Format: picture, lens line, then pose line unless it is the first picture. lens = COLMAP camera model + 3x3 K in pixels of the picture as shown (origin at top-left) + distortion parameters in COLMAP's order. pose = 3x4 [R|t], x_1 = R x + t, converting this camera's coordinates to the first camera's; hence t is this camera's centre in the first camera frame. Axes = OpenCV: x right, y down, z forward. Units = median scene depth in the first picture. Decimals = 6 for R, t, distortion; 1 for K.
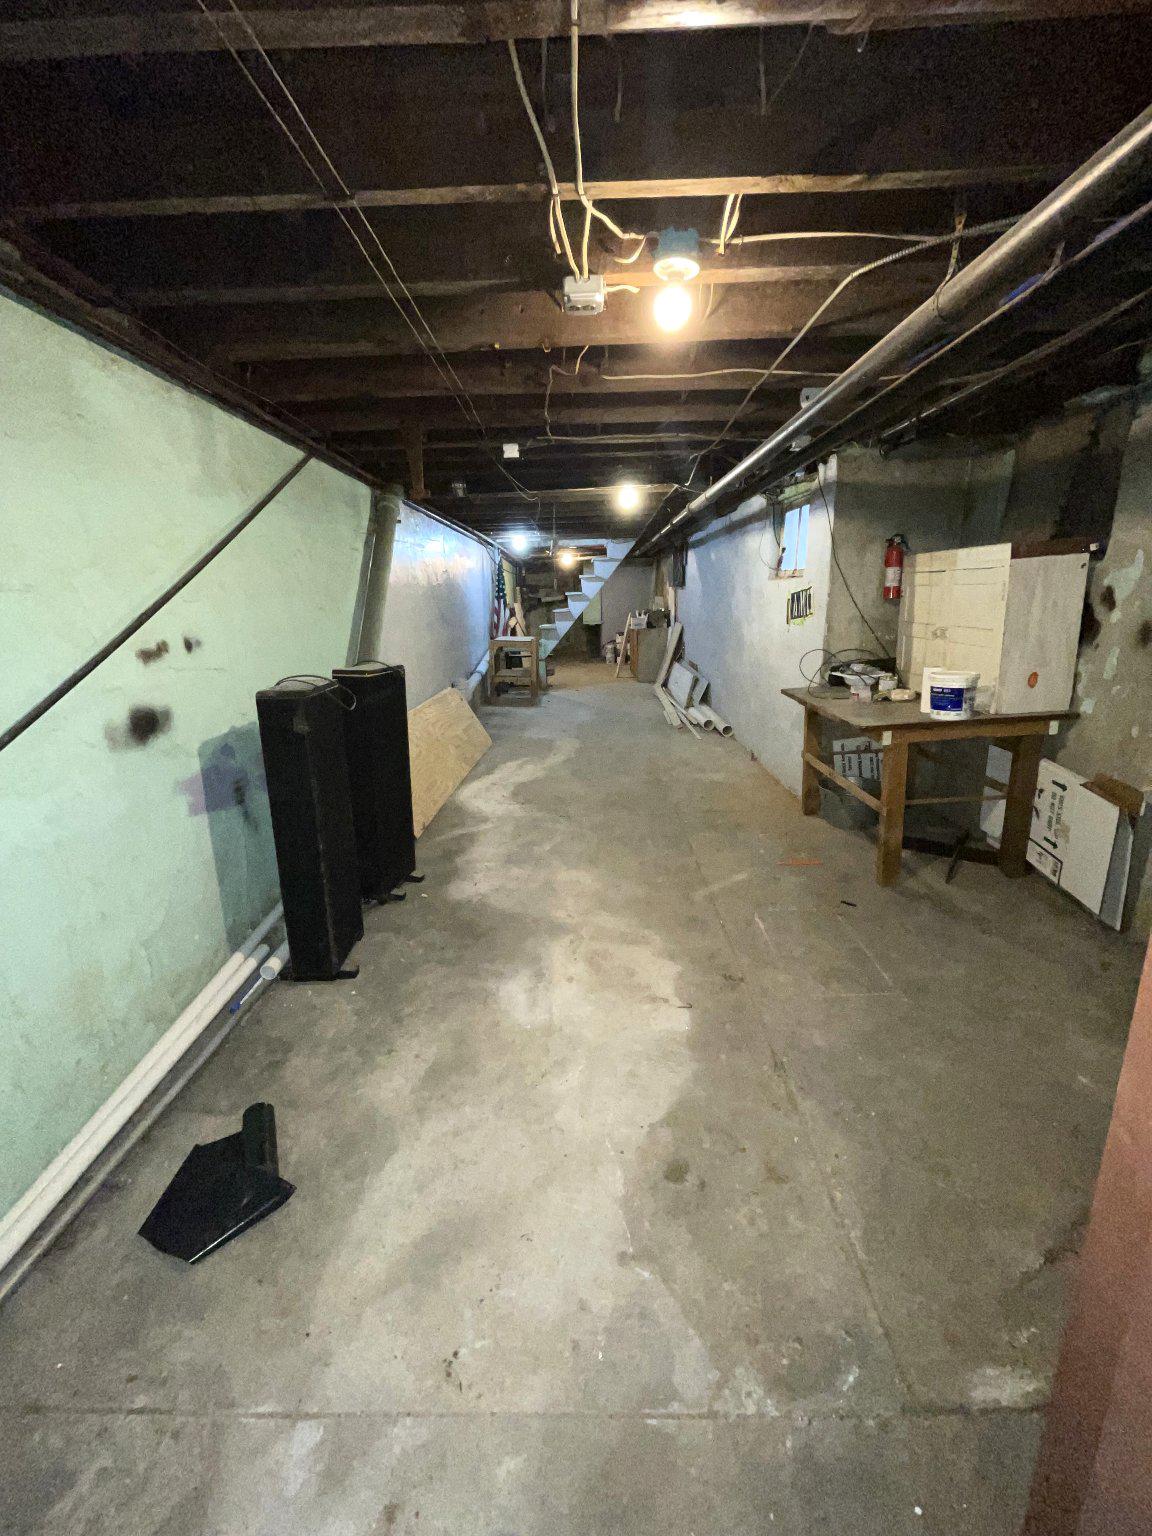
lens RADIAL K [[621.7, 0, 574.9], [0, 621.7, 765.6], [0, 0, 1]] dist [-0.000543, 0.000134]
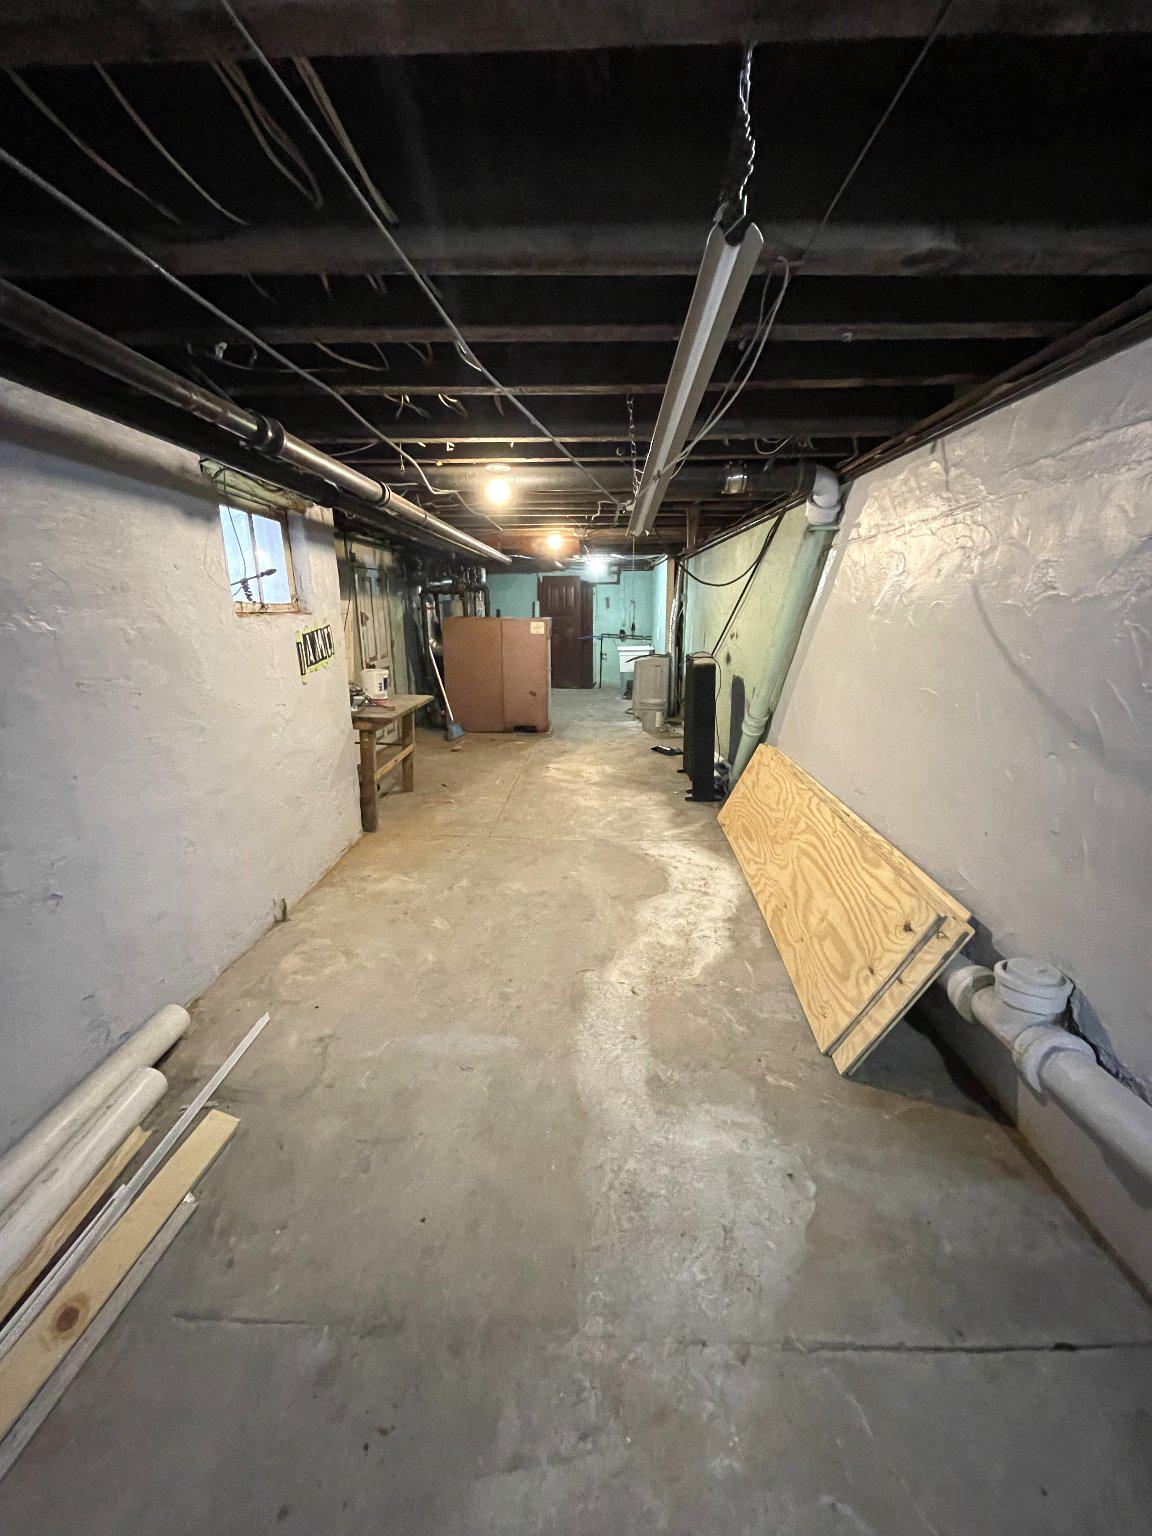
lens RADIAL K [[621.7, 0, 580.2], [0, 621.7, 768.1], [0, 0, 1]] dist [-0.000543, 0.000134]
pose [[-0.999448, 0.027005, 0.019363, -0.012675], [0.033035, 0.870416, 0.491207, -0.653082], [-0.003589, 0.491575, -0.870828, 2.285526]]
